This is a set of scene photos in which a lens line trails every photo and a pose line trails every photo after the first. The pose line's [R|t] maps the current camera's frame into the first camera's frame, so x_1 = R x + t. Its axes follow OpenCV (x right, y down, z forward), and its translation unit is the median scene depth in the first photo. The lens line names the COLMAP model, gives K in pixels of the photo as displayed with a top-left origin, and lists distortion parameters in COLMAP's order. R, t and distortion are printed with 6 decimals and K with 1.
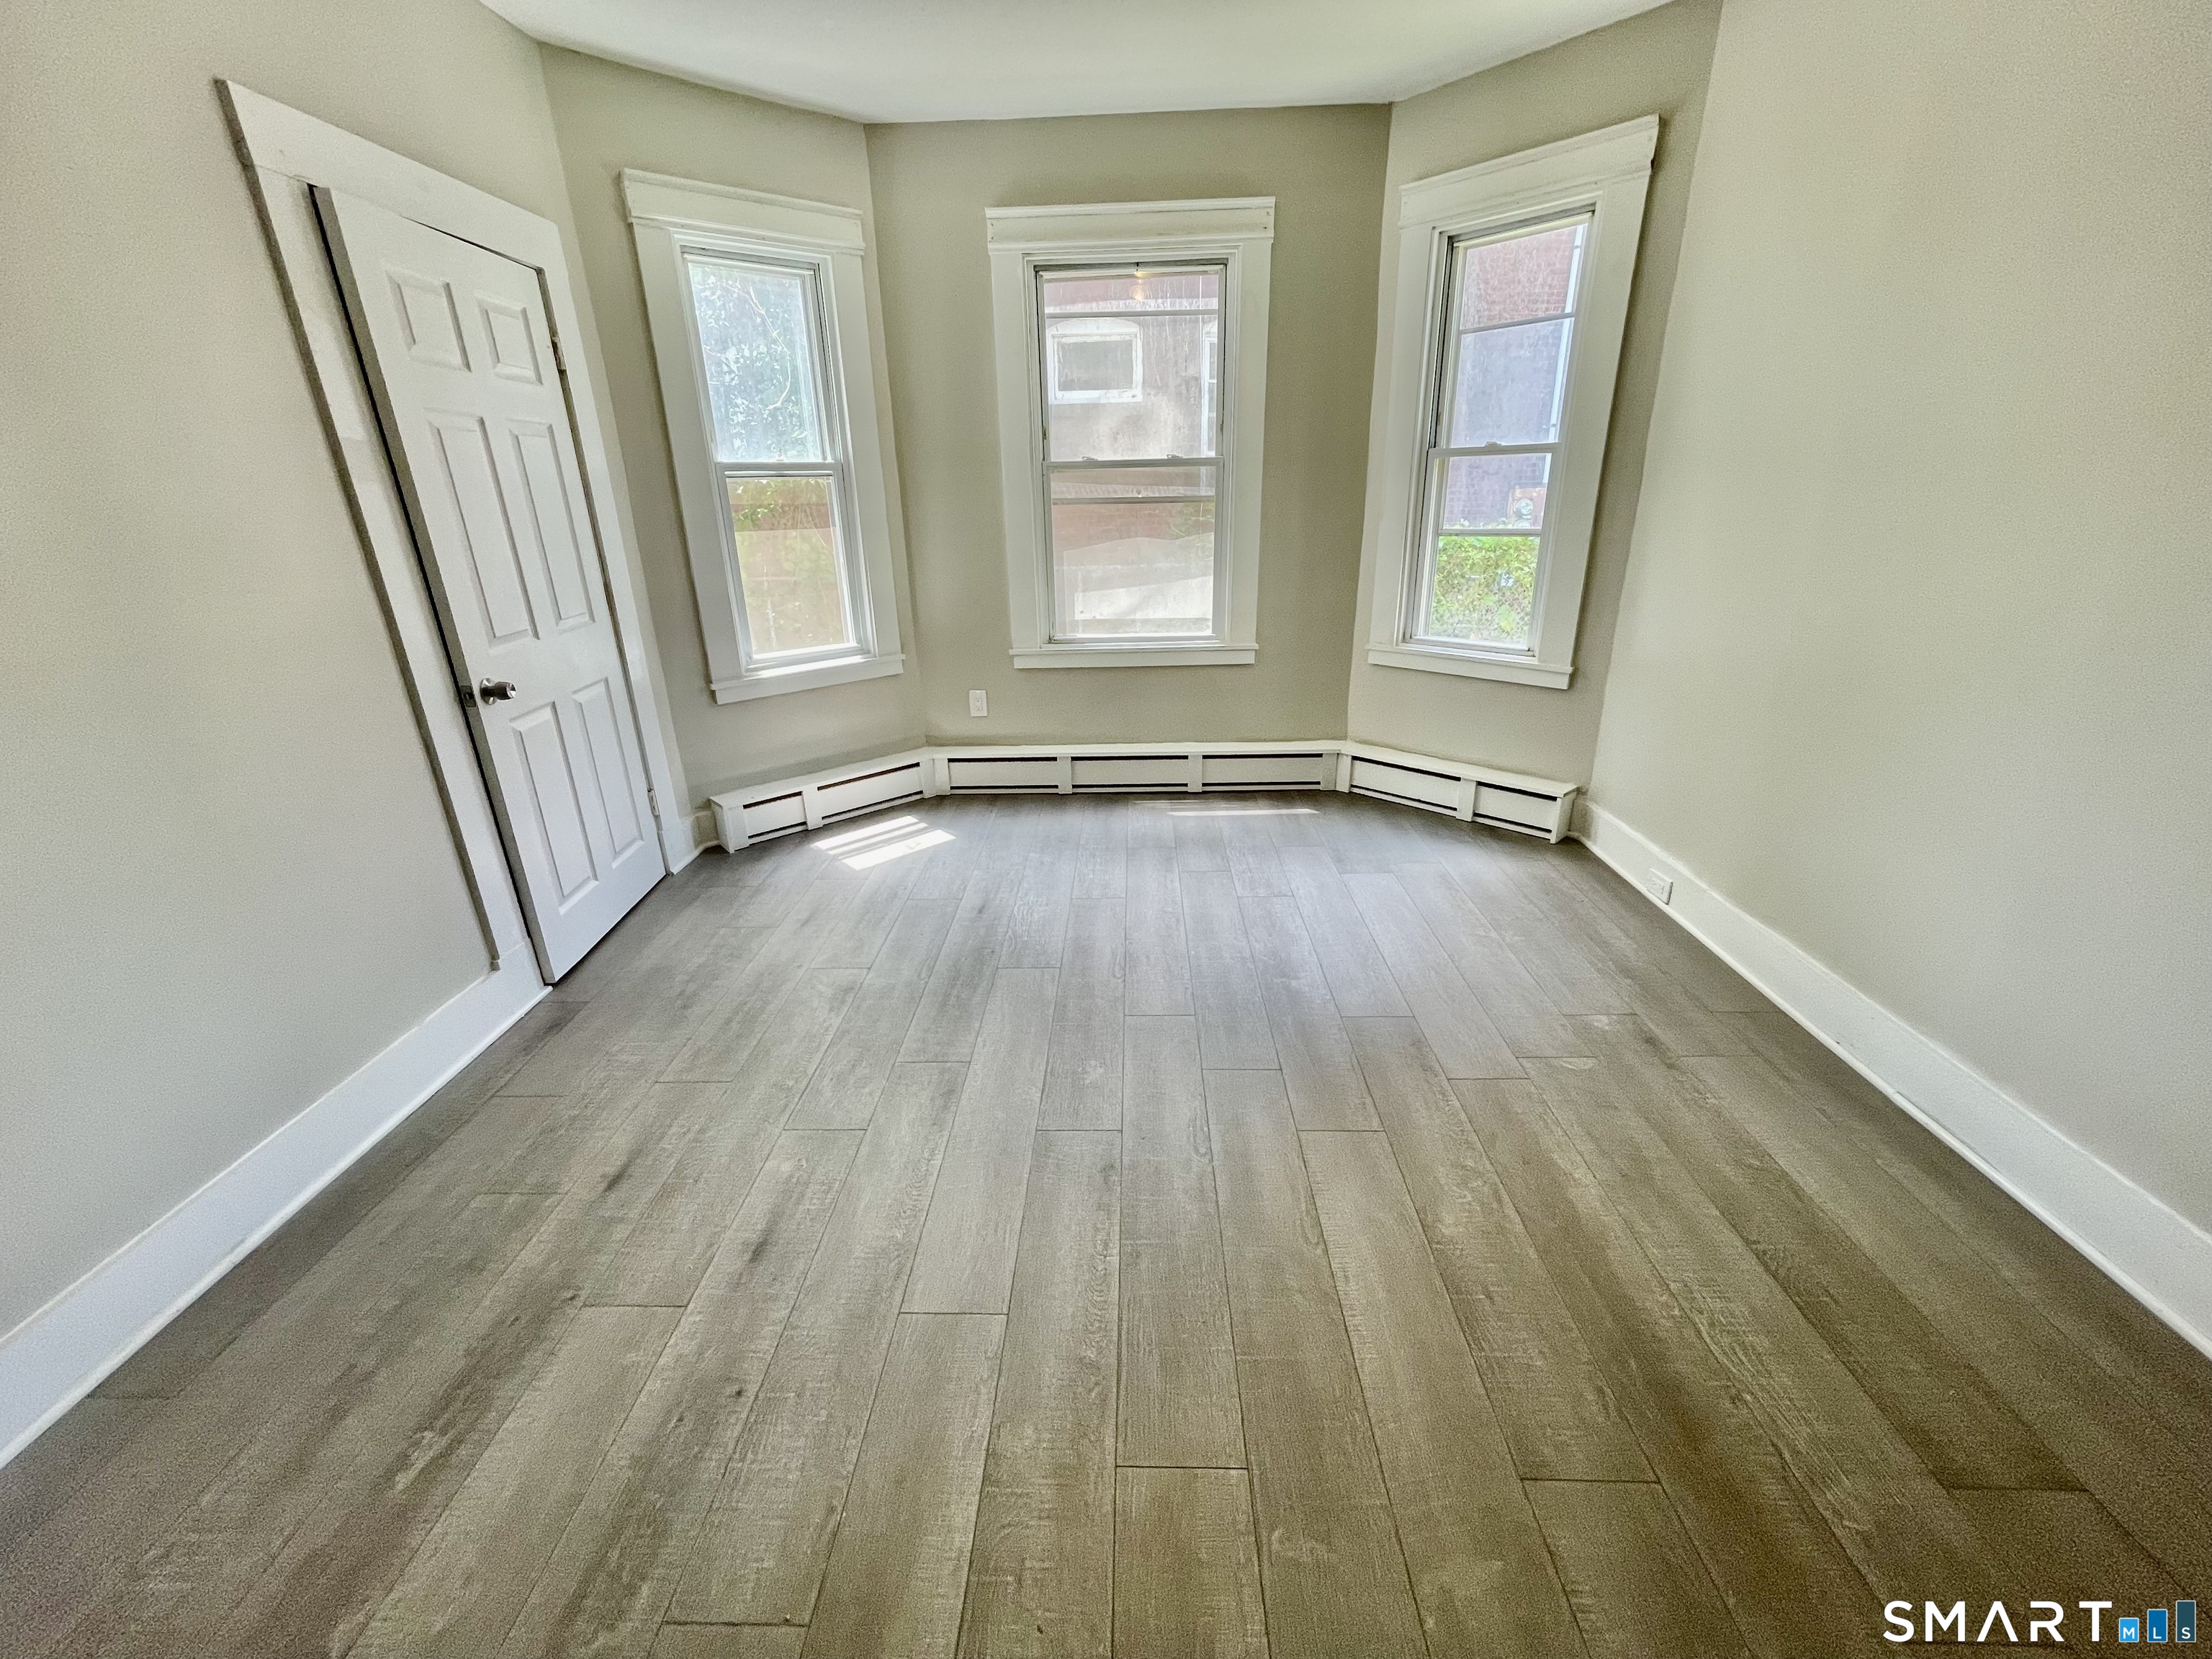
lens RADIAL K [[896.3, 0, 1100.6], [0, 896.3, 835.7], [0, 0, 1]] dist [-0.010104, 0.008323]
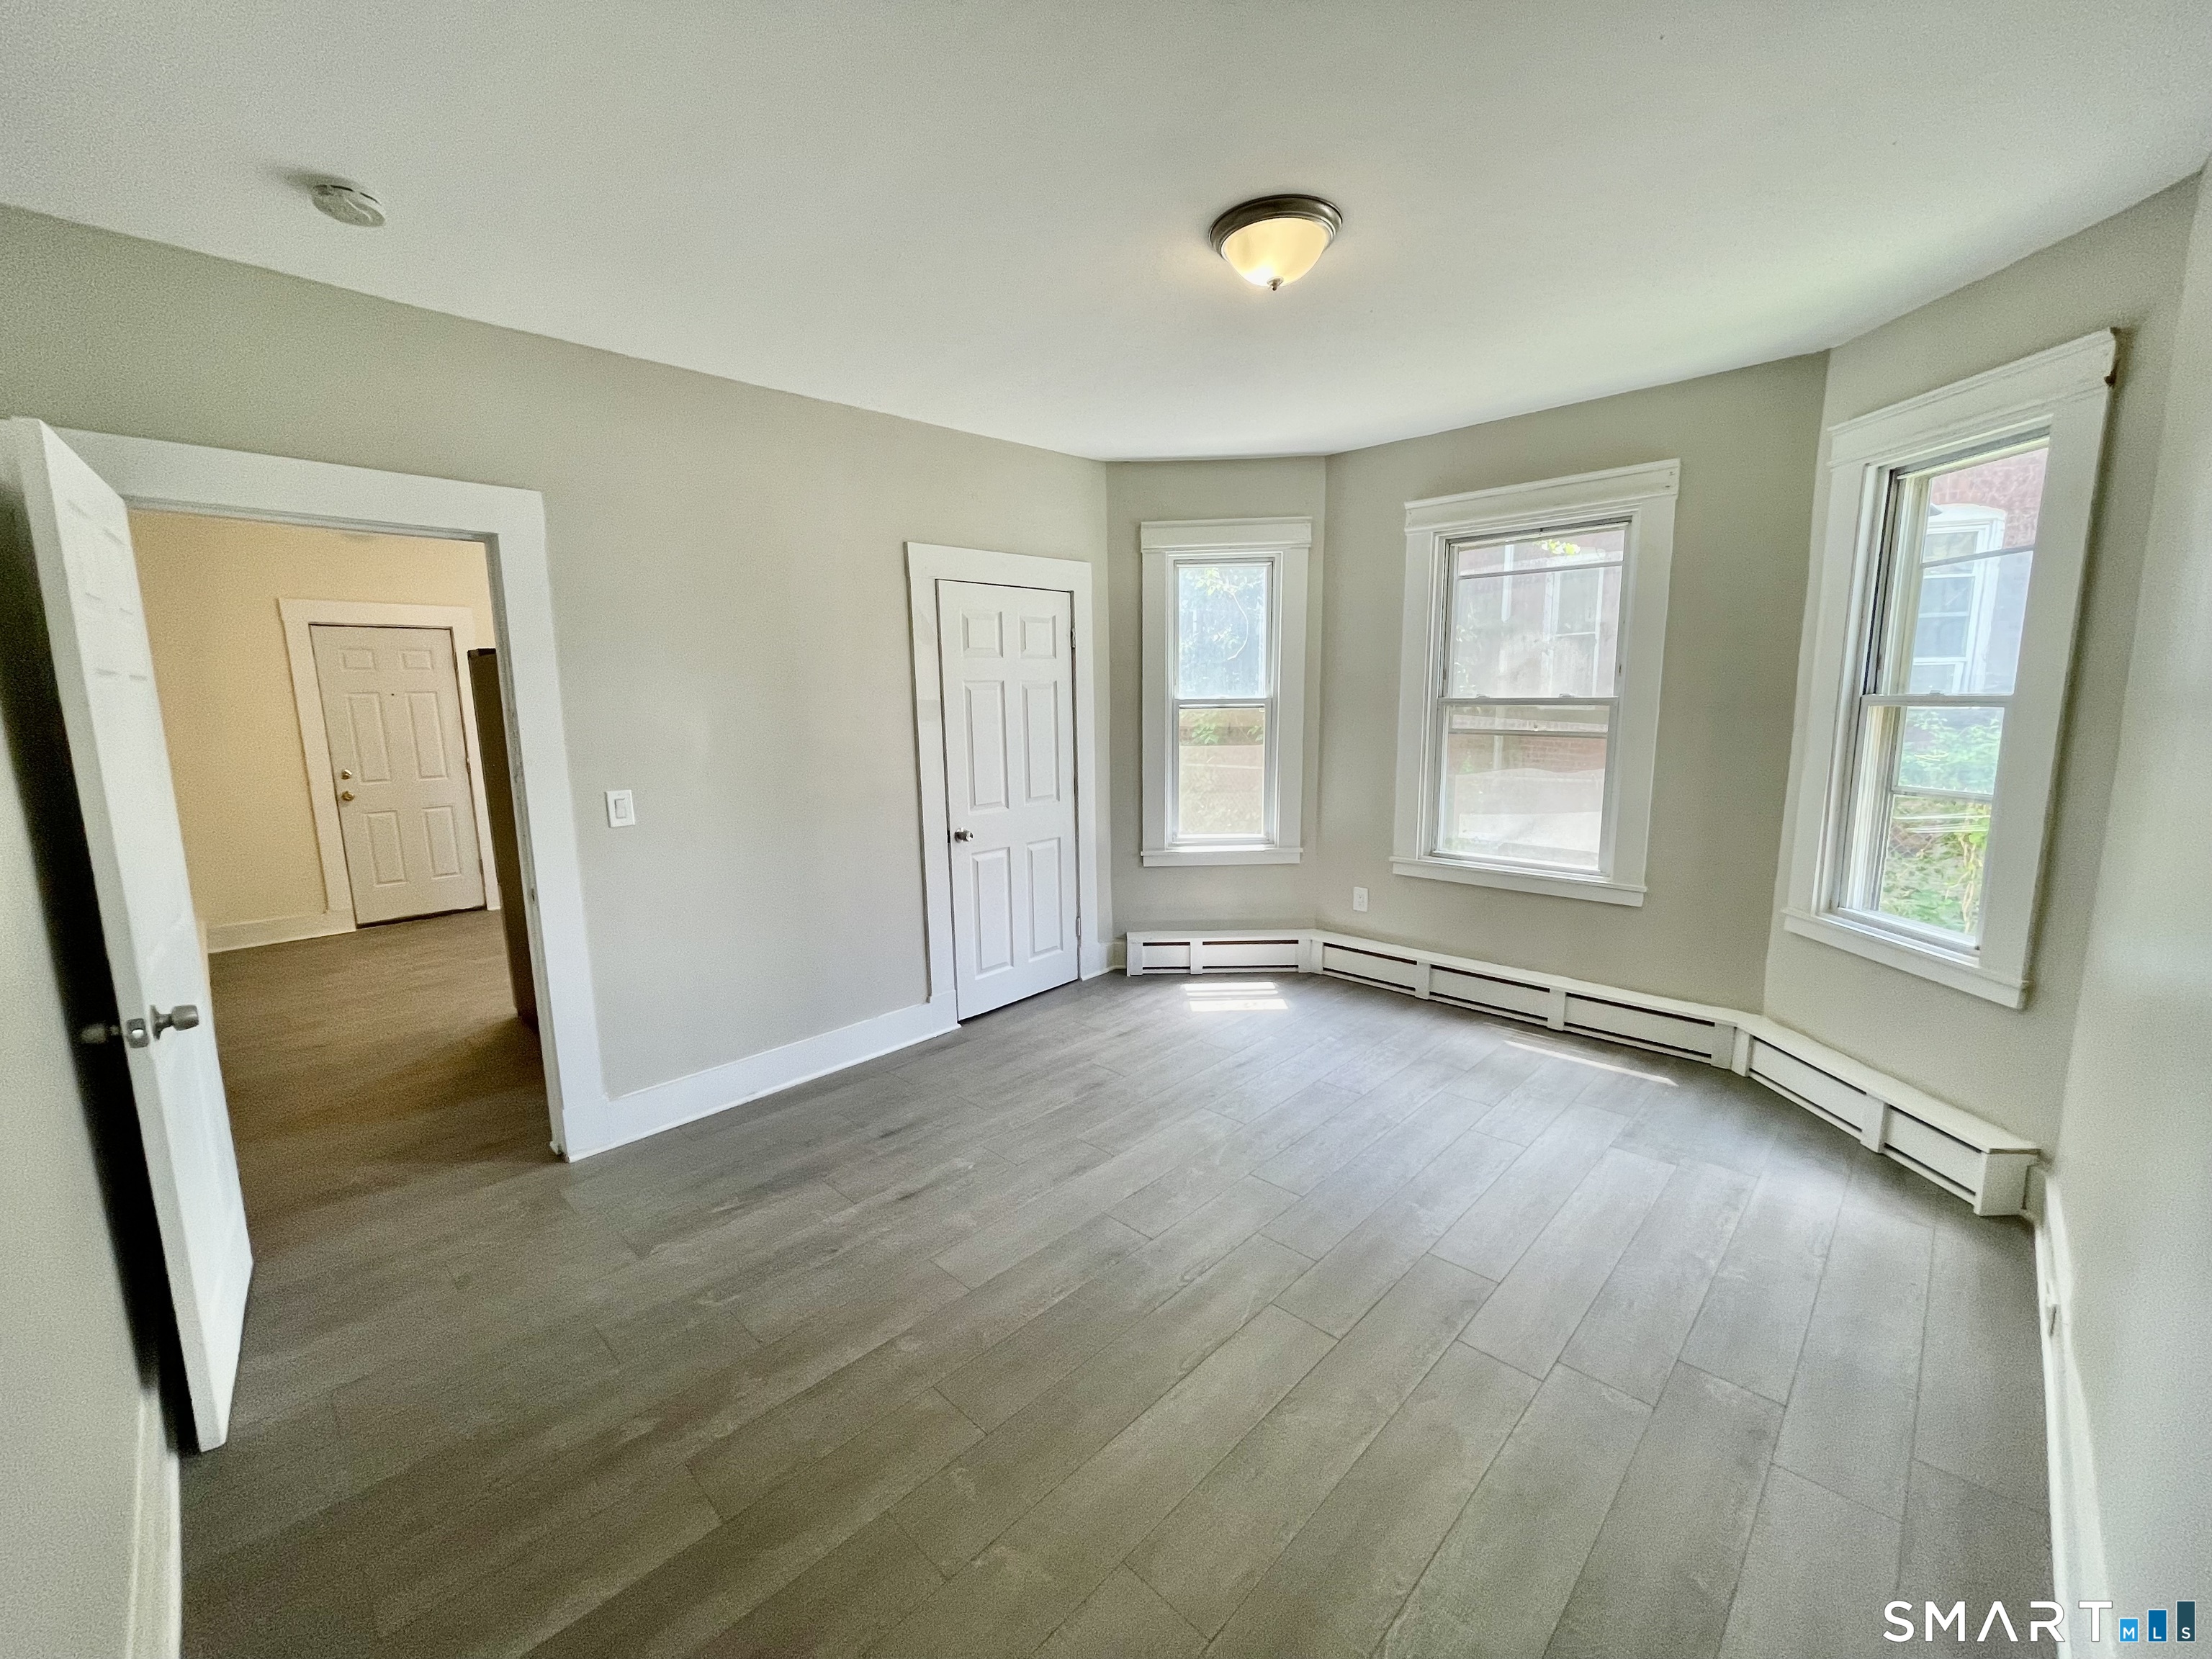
lens RADIAL K [[895.3, 0, 1100.5], [0, 895.3, 837.2], [0, 0, 1]] dist [-0.000807, 0.000538]
pose [[0.739492, 0.120663, -0.662263, 0.421415], [-0.245929, 0.964226, -0.098929, -0.039256], [0.626634, 0.236027, 0.742712, -0.058424]]
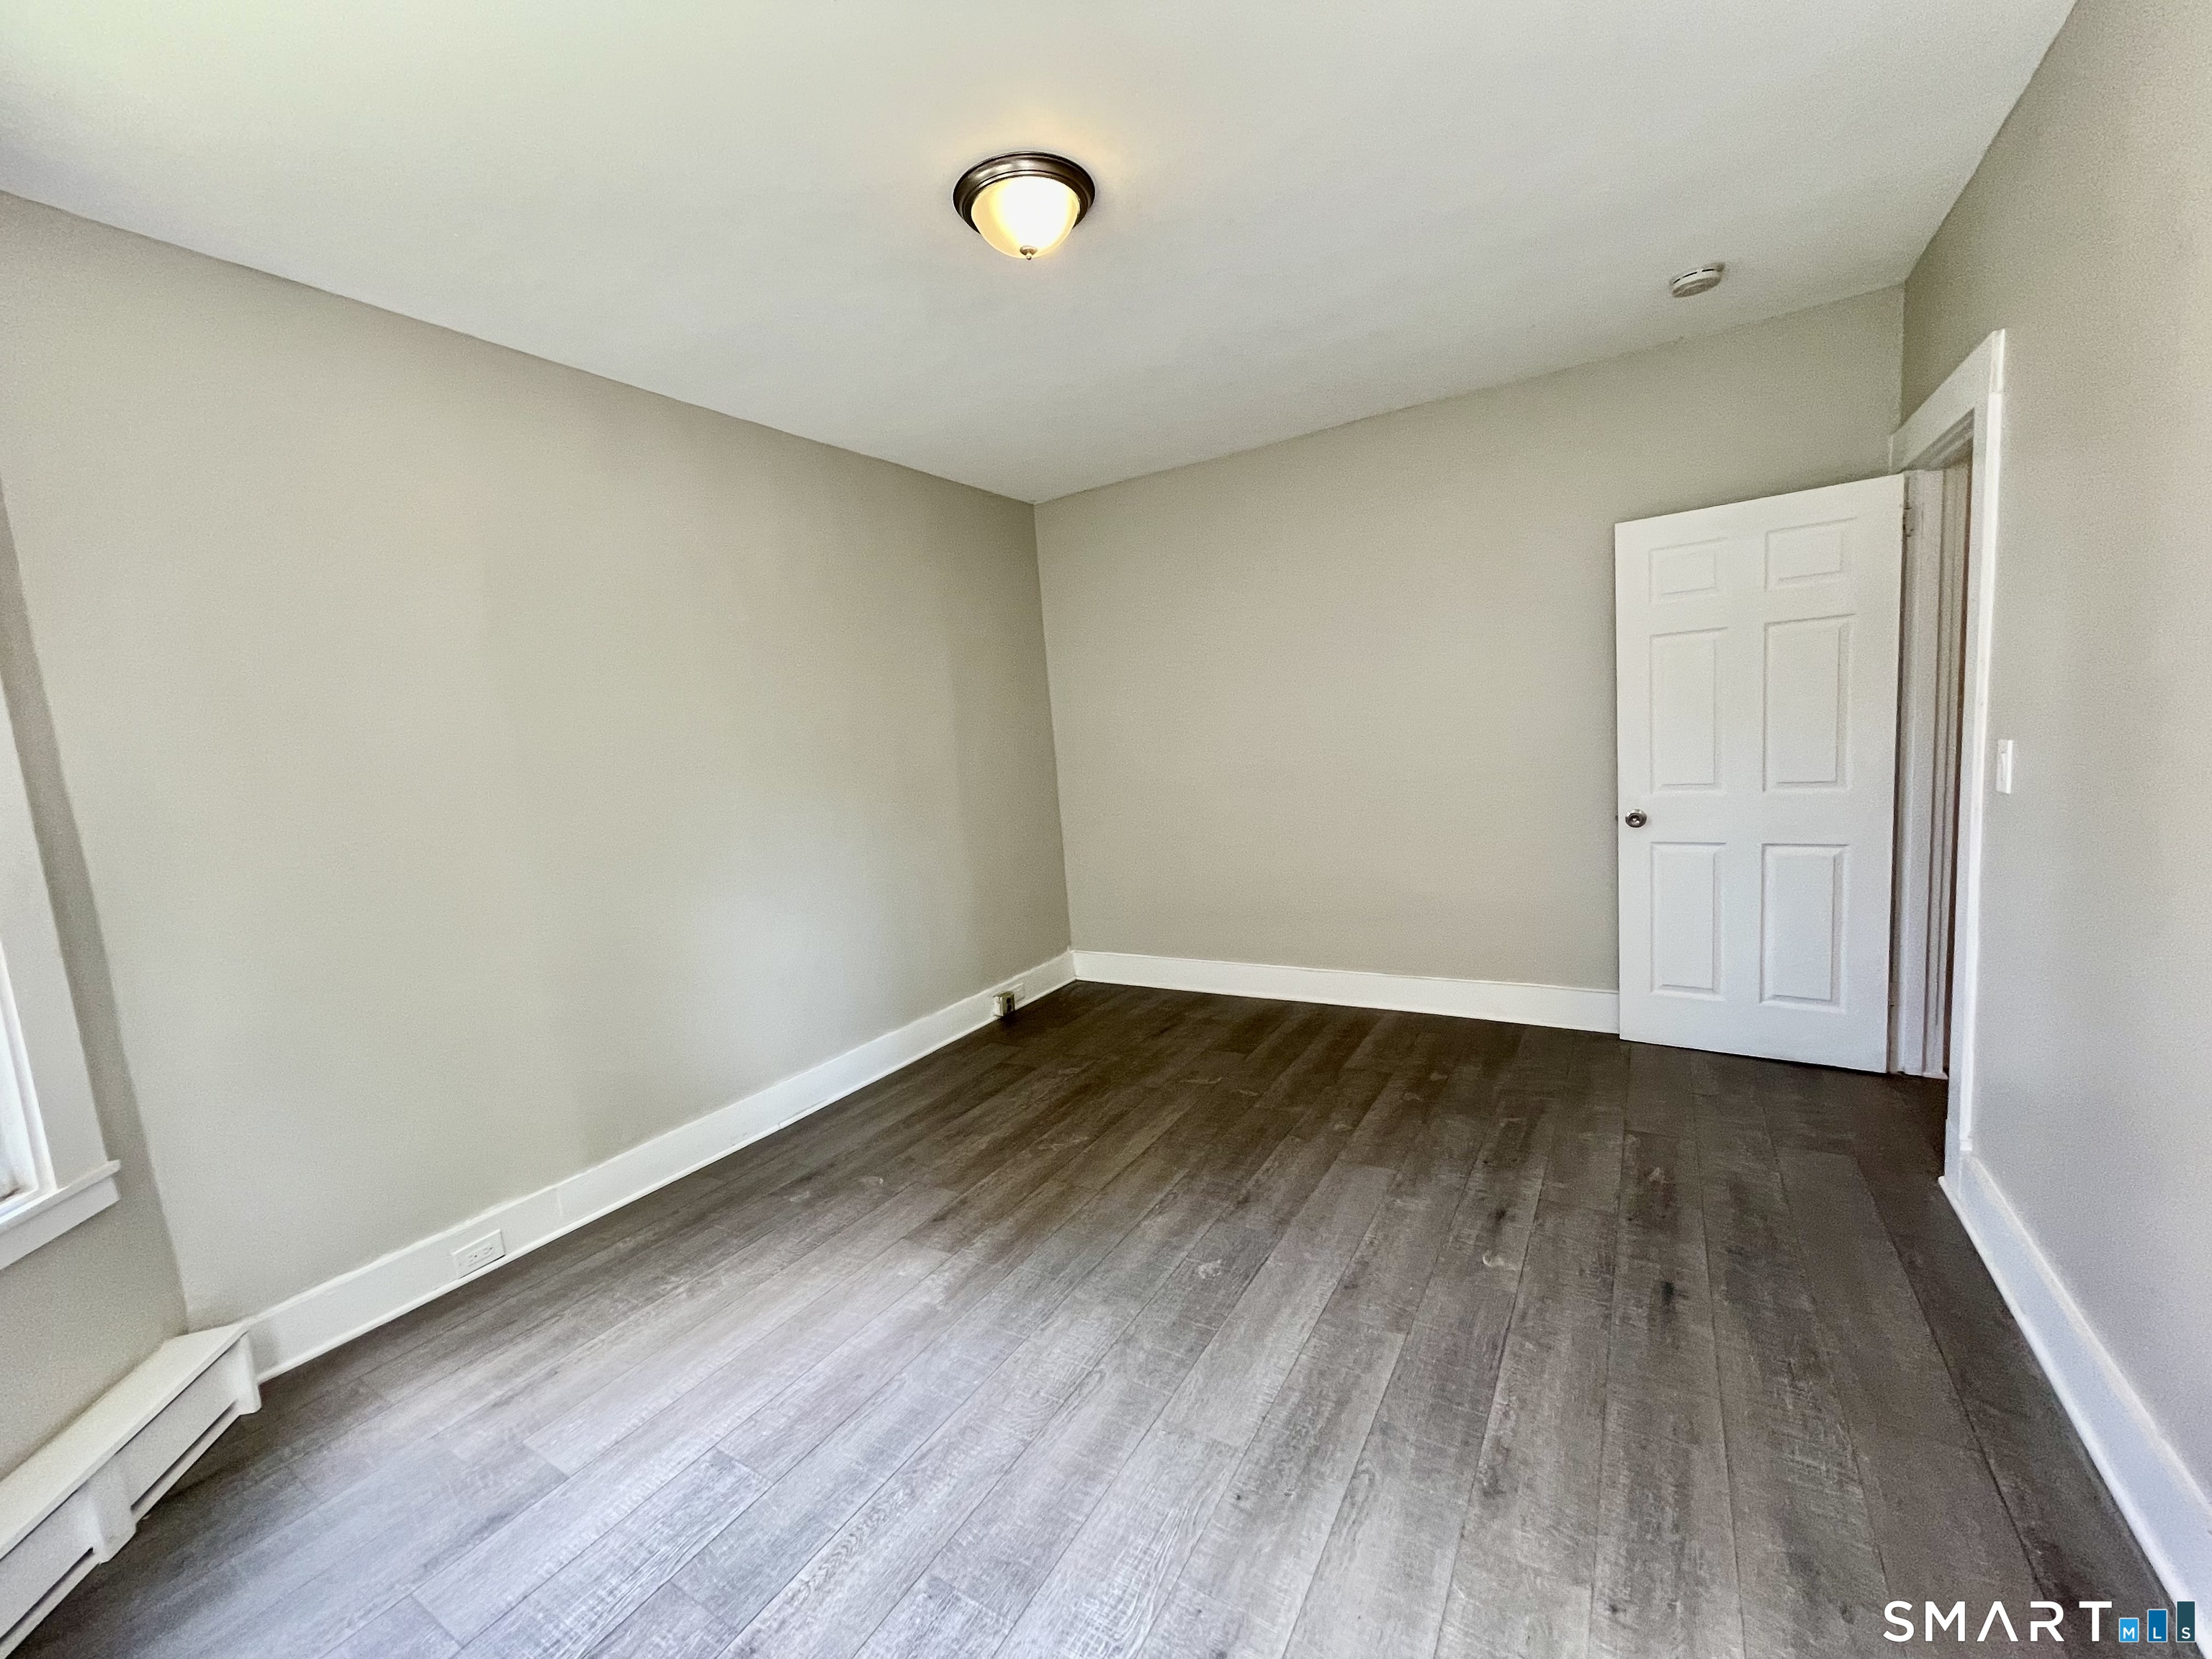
lens RADIAL K [[895.3, 0, 1100.5], [0, 895.3, 837.2], [0, 0, 1]] dist [-0.000807, 0.000538]
pose [[-0.863943, 0.036731, 0.502248, -0.282999], [0.274739, 0.870217, 0.408951, -0.405858], [-0.422044, 0.491298, -0.761909, 1.023137]]
